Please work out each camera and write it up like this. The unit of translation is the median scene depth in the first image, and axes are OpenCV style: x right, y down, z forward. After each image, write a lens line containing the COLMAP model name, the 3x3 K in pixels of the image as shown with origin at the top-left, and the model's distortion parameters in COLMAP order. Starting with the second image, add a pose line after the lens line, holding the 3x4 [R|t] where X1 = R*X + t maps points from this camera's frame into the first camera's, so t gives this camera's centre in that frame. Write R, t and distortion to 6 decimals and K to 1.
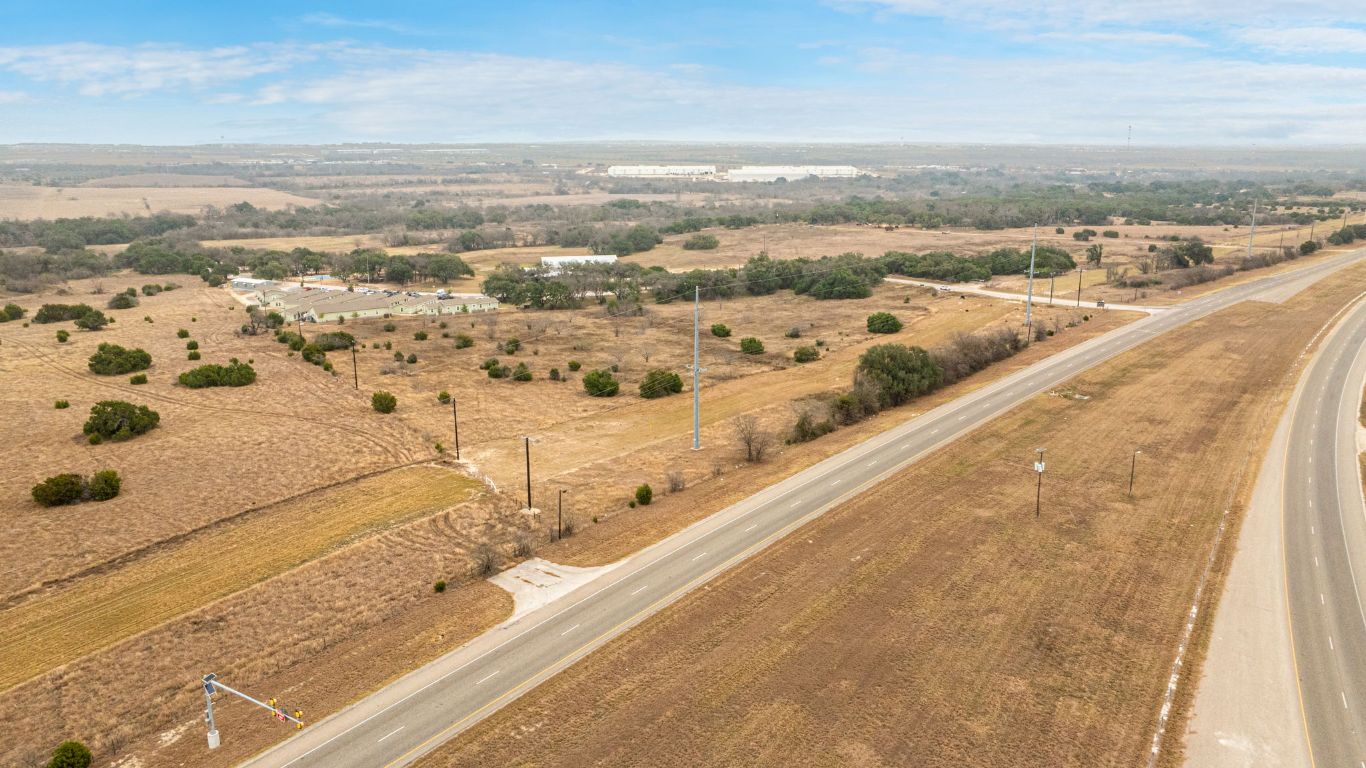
lens RADIAL K [[1051.7, 0, 683.0], [0, 1051.7, 384.0], [0, 0, 1]] dist [-0.025461, 0.008989]
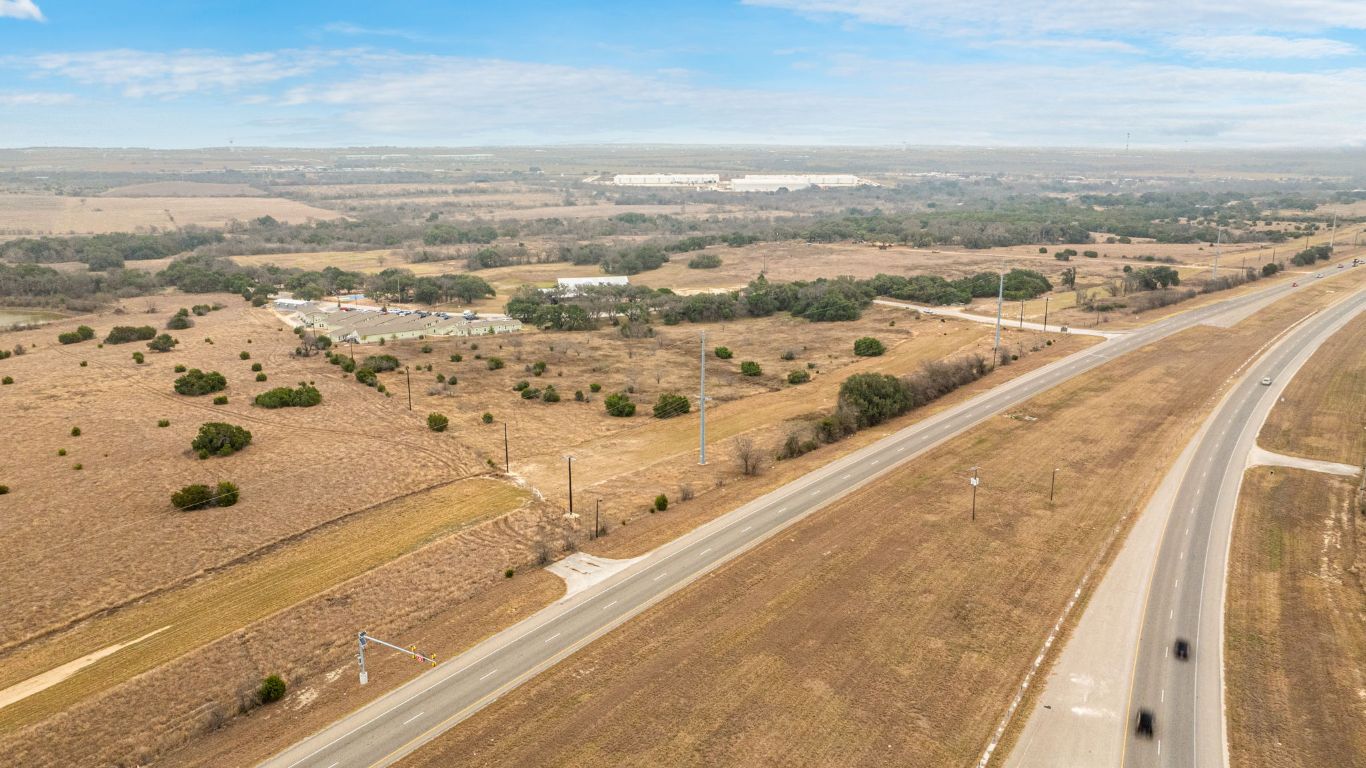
lens RADIAL K [[1057.1, 0, 683.0], [0, 1057.1, 384.0], [0, 0, 1]] dist [-0.014499, -0.028113]
pose [[0.999995, 0.001661, -0.002823, -0.004758], [-0.001662, 0.999999, -0.000468, -0.021195], [0.002822, 0.000473, 0.999996, -0.155279]]
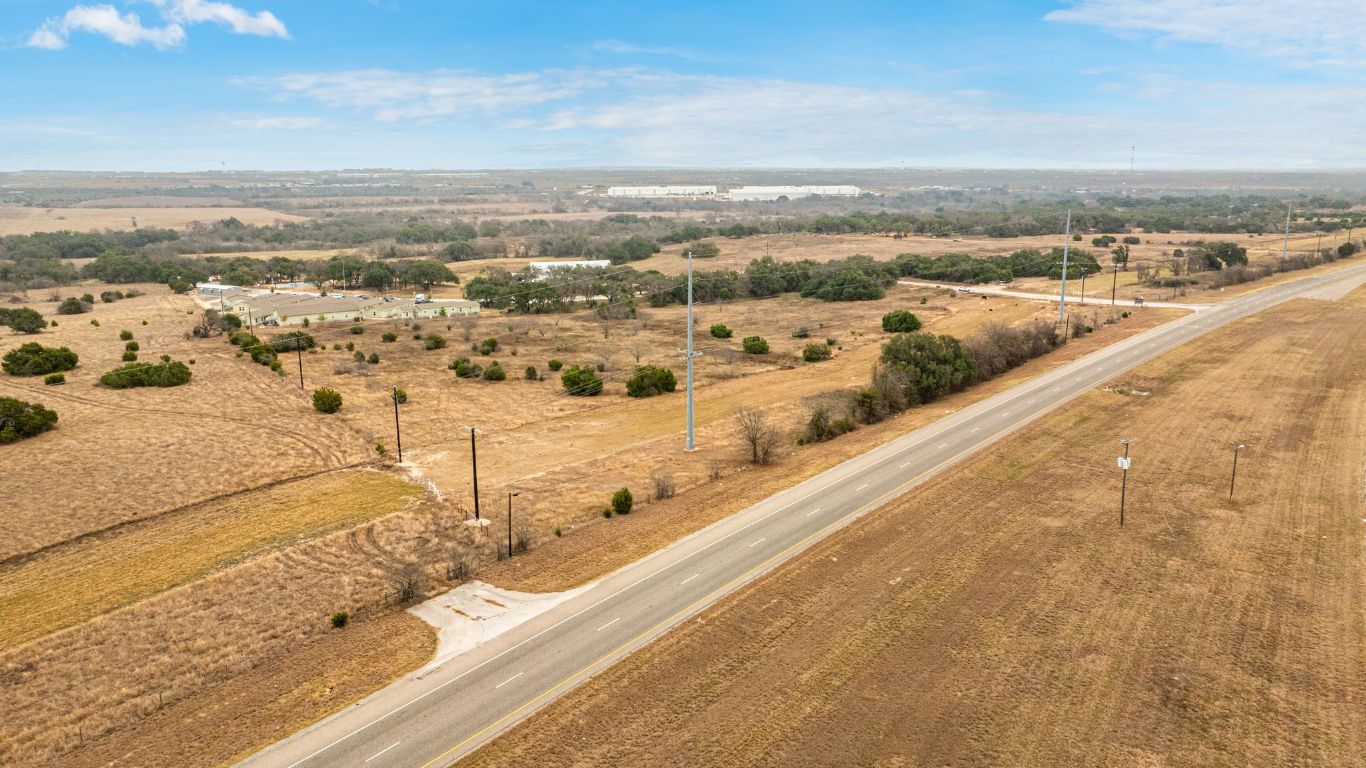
lens RADIAL K [[1047.5, 0, 683.0], [0, 1047.5, 384.0], [0, 0, 1]] dist [-0.037022, 0.039245]
pose [[0.999991, -0.003529, -0.002250, 0.006365], [0.003470, 0.999665, -0.025655, 0.021911], [0.002340, 0.025647, 0.999668, 0.122922]]
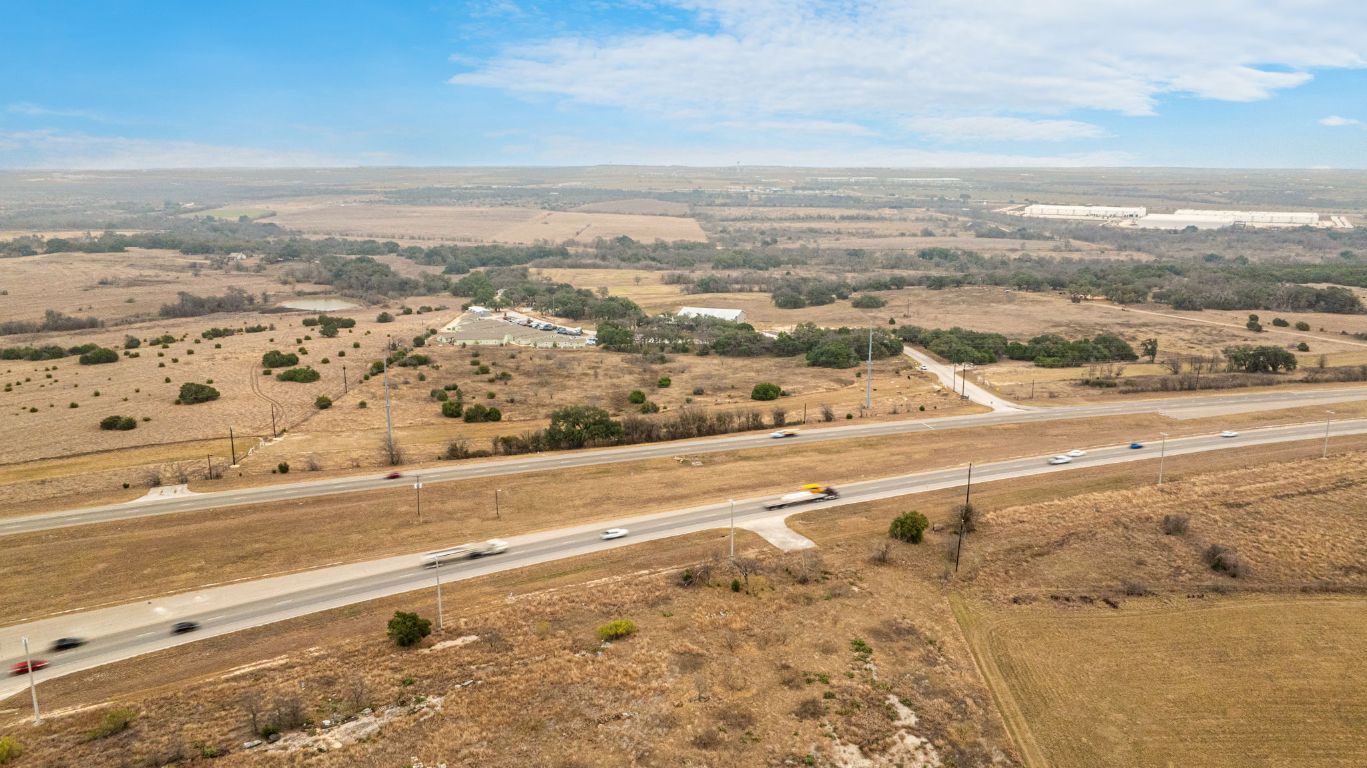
lens RADIAL K [[1048.2, 0, 683.5], [0, 1048.2, 384.0], [0, 0, 1]] dist [-0.037022, 0.039245]
pose [[0.866344, 0.113021, -0.486491, 0.856902], [-0.119089, 0.992710, 0.018552, -0.094587], [0.485042, 0.041864, 0.873489, -0.161432]]
